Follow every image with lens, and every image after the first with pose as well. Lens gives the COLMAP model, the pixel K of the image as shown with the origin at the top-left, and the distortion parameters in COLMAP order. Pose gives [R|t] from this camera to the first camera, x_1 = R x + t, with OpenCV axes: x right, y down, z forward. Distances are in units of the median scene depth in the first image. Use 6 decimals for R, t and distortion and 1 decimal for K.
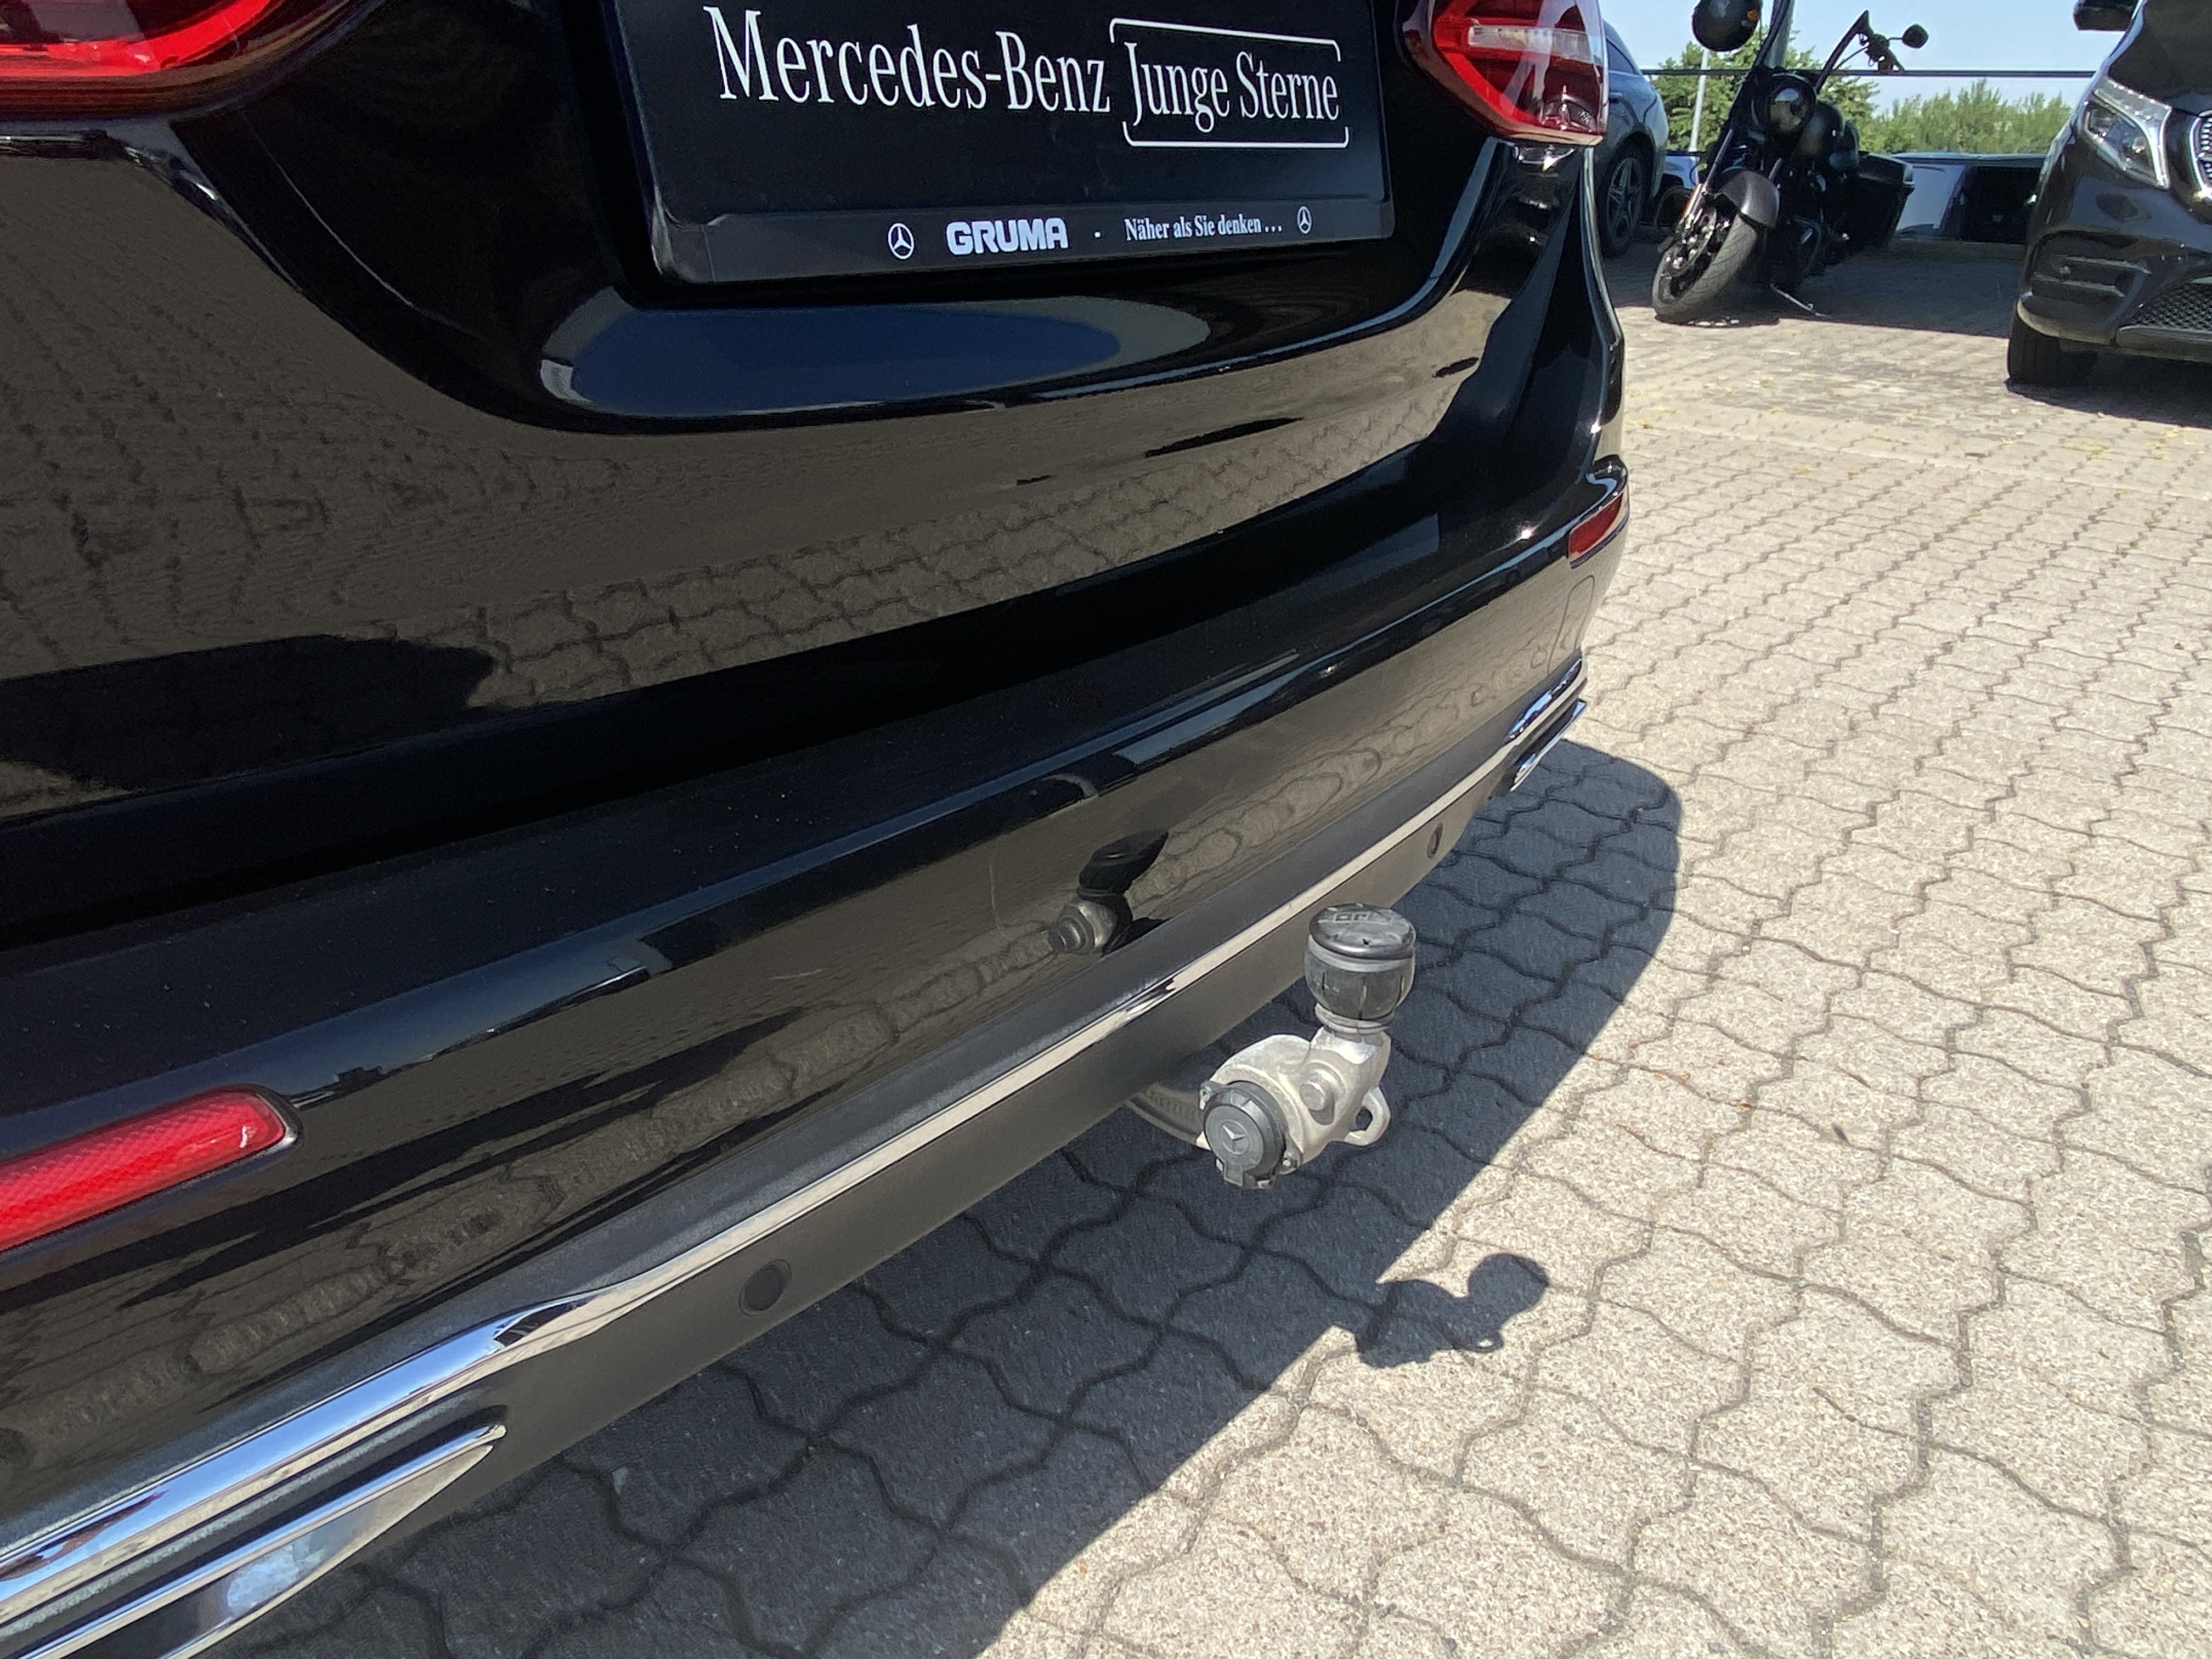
lens RADIAL K [[1616.7, 0, 1097.9], [0, 1616.7, 806.1], [0, 0, 1]] dist [0.063906, -0.076480]
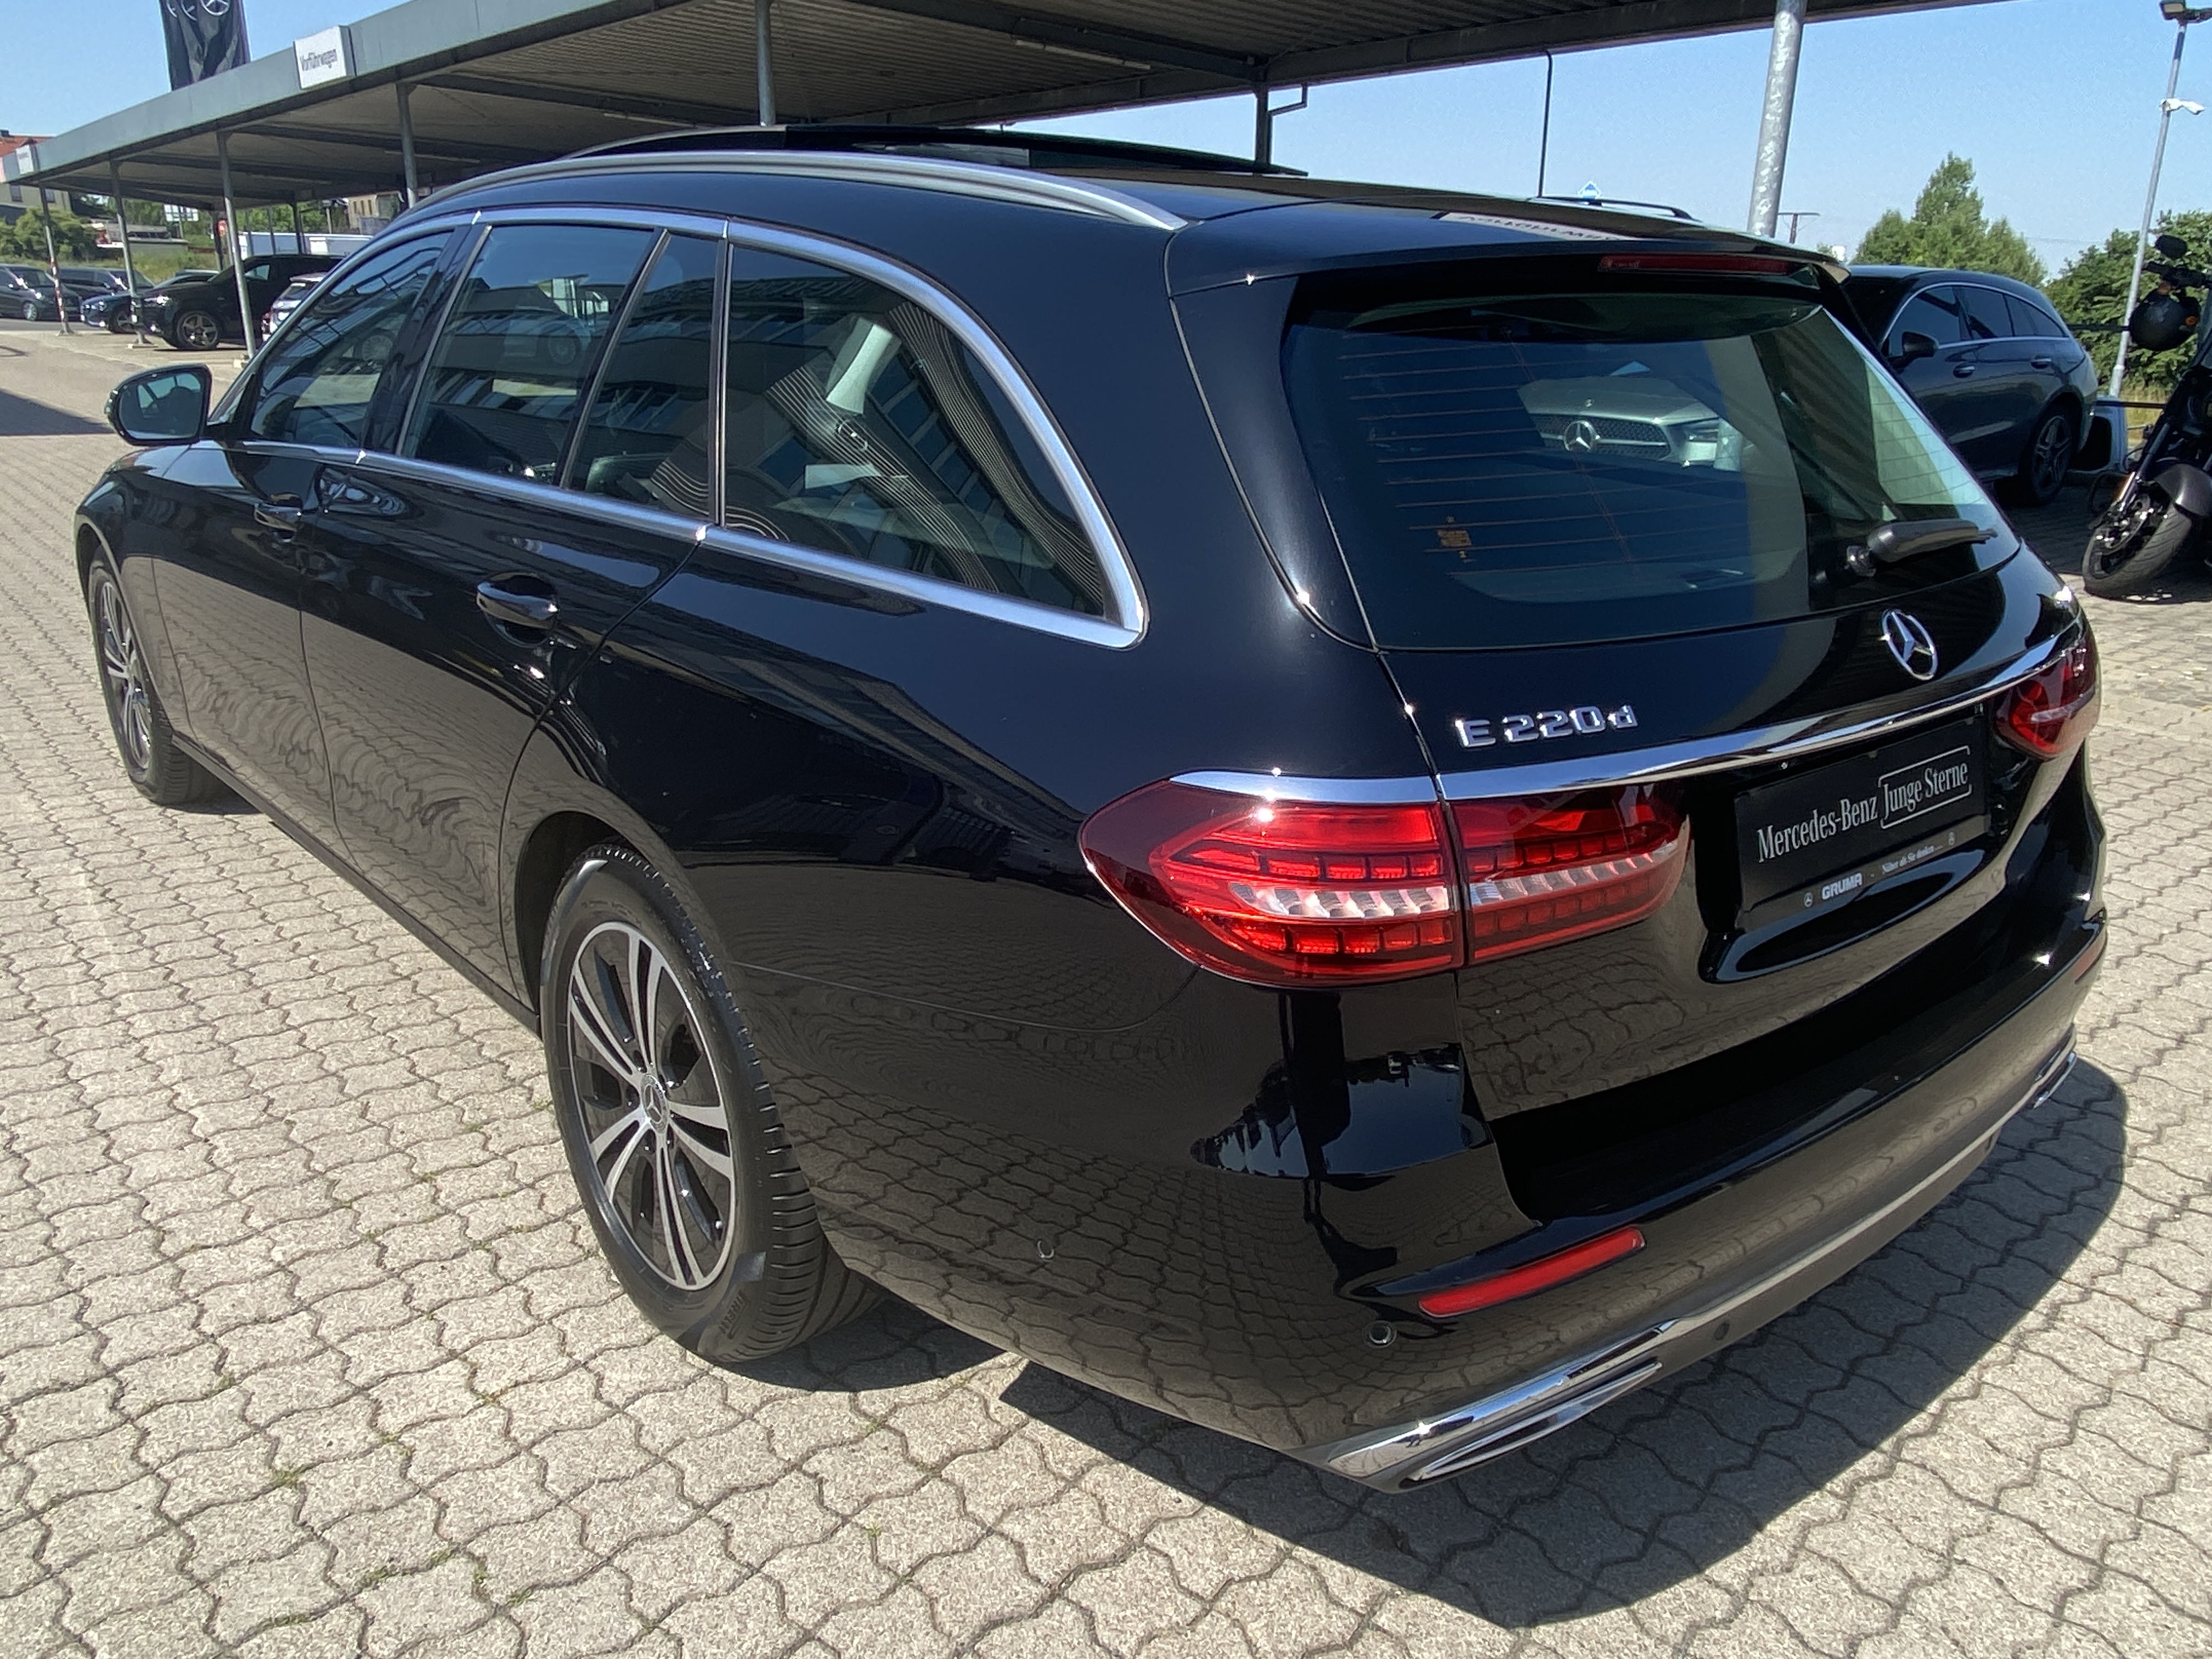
lens RADIAL K [[1616.7, 0, 1090.7], [0, 1616.7, 832.3], [0, 0, 1]] dist [0.063906, -0.076480]
pose [[0.977477, 0.057117, -0.203164, -0.338193], [-0.073400, 0.994588, -0.073530, -0.093279], [0.197864, 0.086786, 0.976380, -0.800590]]
